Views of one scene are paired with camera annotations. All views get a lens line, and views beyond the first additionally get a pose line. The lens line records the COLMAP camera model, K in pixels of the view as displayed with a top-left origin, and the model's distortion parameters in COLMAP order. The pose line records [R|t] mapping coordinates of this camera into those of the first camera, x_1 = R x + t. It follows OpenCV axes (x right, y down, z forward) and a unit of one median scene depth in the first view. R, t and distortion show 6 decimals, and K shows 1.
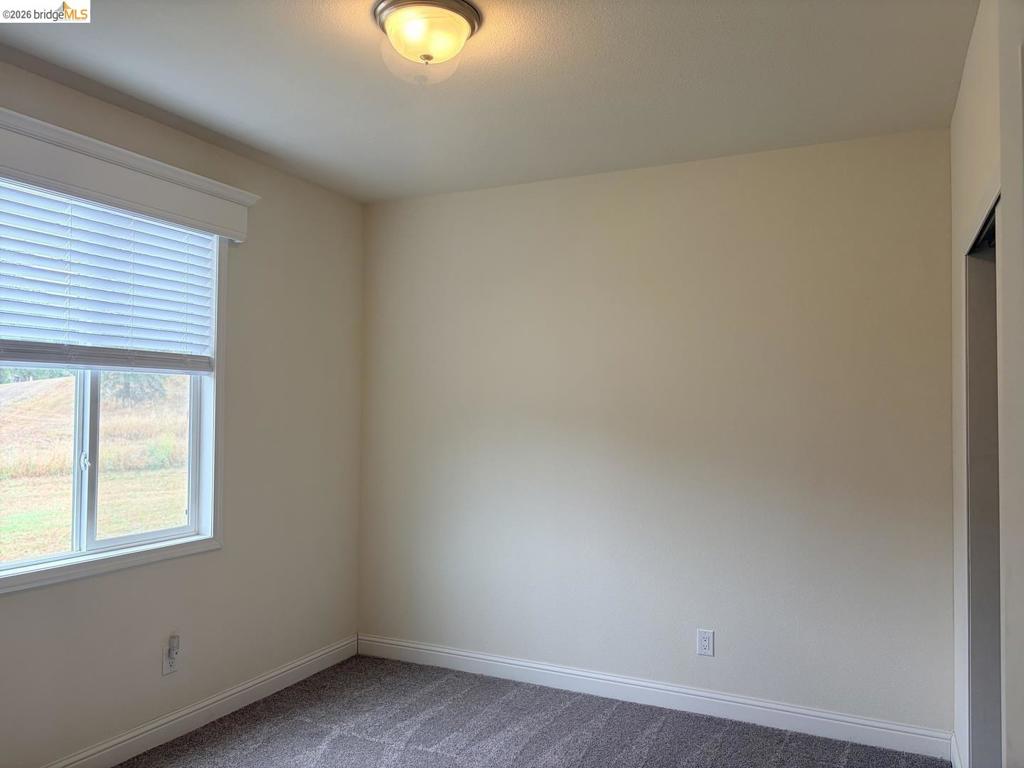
lens RADIAL K [[771.0, 0, 519.3], [0, 771.0, 387.2], [0, 0, 1]] dist [0.041264, -0.001061]
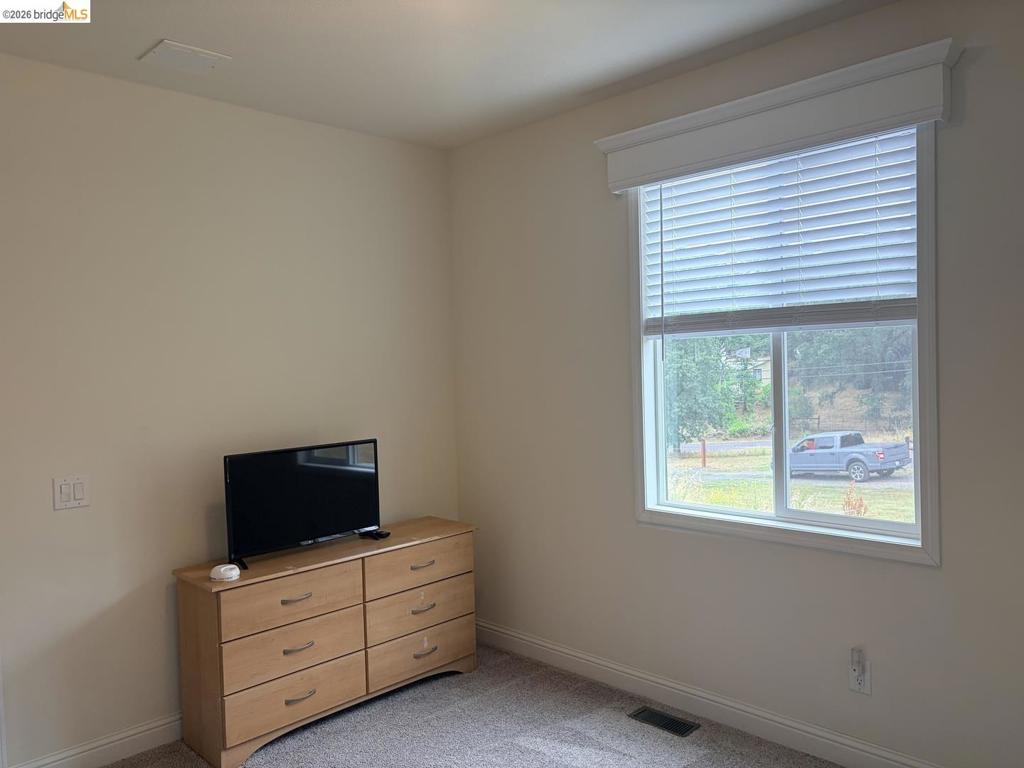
lens RADIAL K [[771.0, 0, 509.9], [0, 771.0, 389.1], [0, 0, 1]] dist [0.041264, -0.001061]
pose [[-0.314439, 0.022847, -0.949003, 0.458992], [0.046605, 0.998876, 0.008606, 0.024728], [0.948133, -0.041523, -0.315151, 0.962747]]
